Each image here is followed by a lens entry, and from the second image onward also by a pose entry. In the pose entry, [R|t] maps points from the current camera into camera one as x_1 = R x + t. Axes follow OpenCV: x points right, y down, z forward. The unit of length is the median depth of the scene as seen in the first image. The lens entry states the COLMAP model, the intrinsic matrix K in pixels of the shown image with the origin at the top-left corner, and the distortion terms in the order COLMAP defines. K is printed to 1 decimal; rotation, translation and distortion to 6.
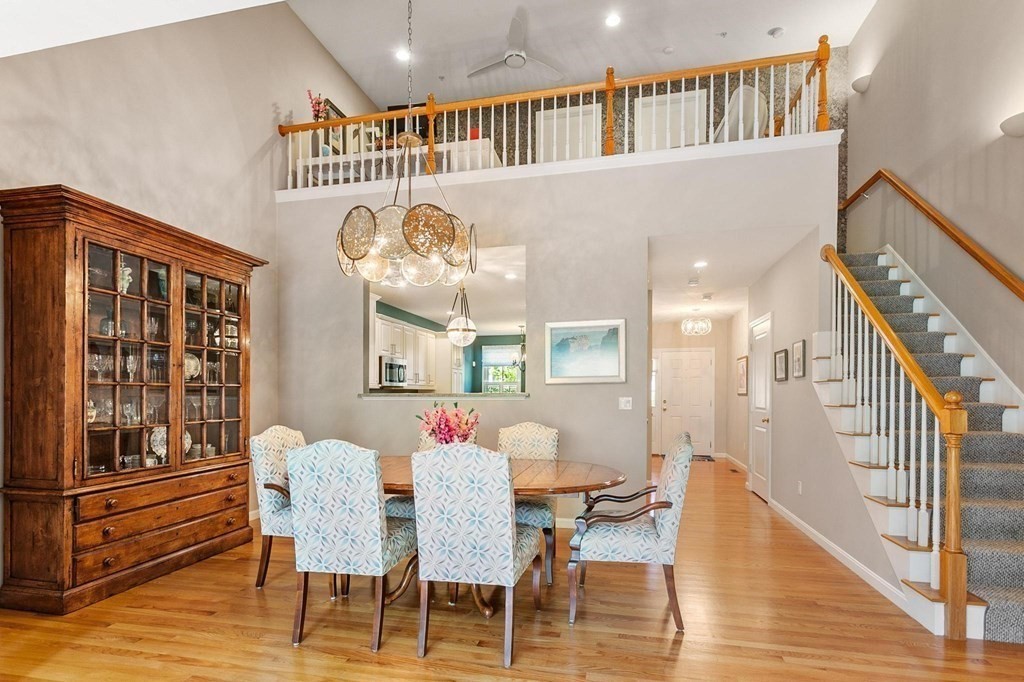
lens RADIAL K [[504.6, 0, 519.9], [0, 504.6, 403.6], [0, 0, 1]] dist [0.000258, -0.000436]
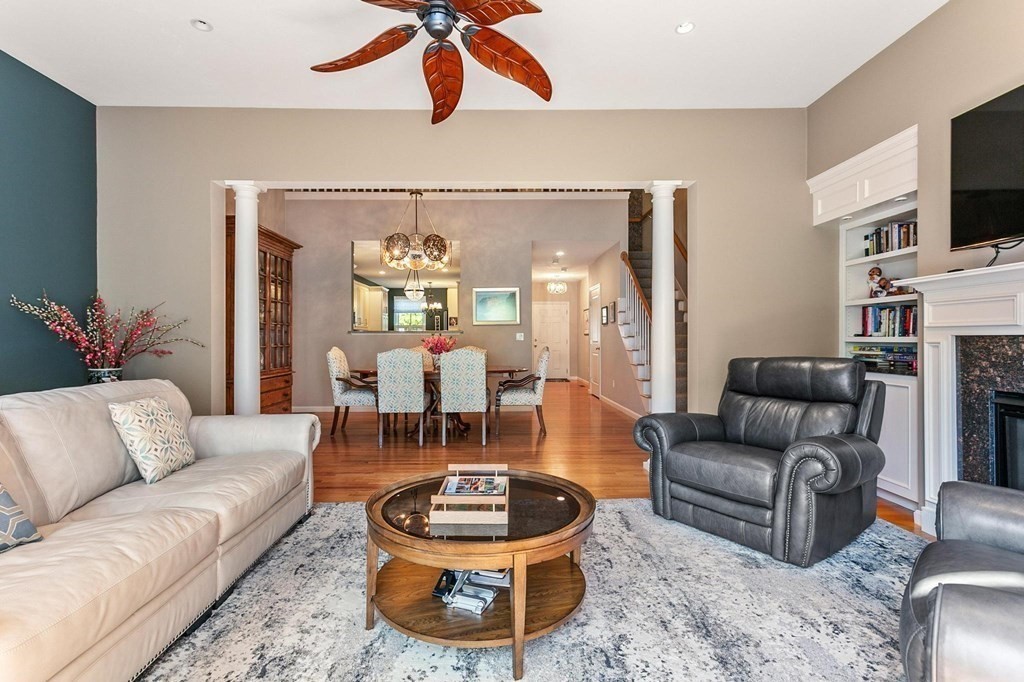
lens RADIAL K [[490.6, 0, 509.9], [0, 490.6, 343.8], [0, 0, 1]] dist [-0.016016, 0.010321]
pose [[0.969994, -0.003160, 0.243109, -0.229658], [0.005615, 0.999940, -0.009407, 0.039788], [-0.243065, 0.010490, 0.969953, -0.611886]]
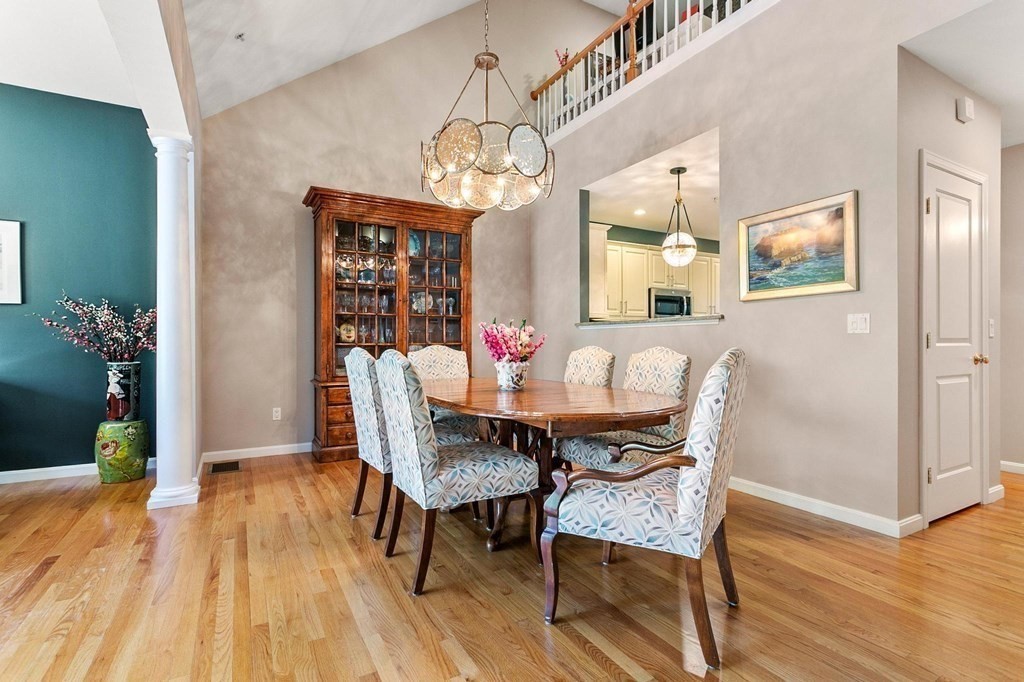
lens RADIAL K [[490.6, 0, 509.9], [0, 490.6, 343.8], [0, 0, 1]] dist [-0.016016, 0.010321]
pose [[0.663626, 0.004780, -0.748049, 0.379957], [-0.013647, 0.999891, -0.005718, 0.033394], [0.747940, 0.014003, 0.663619, 0.271977]]
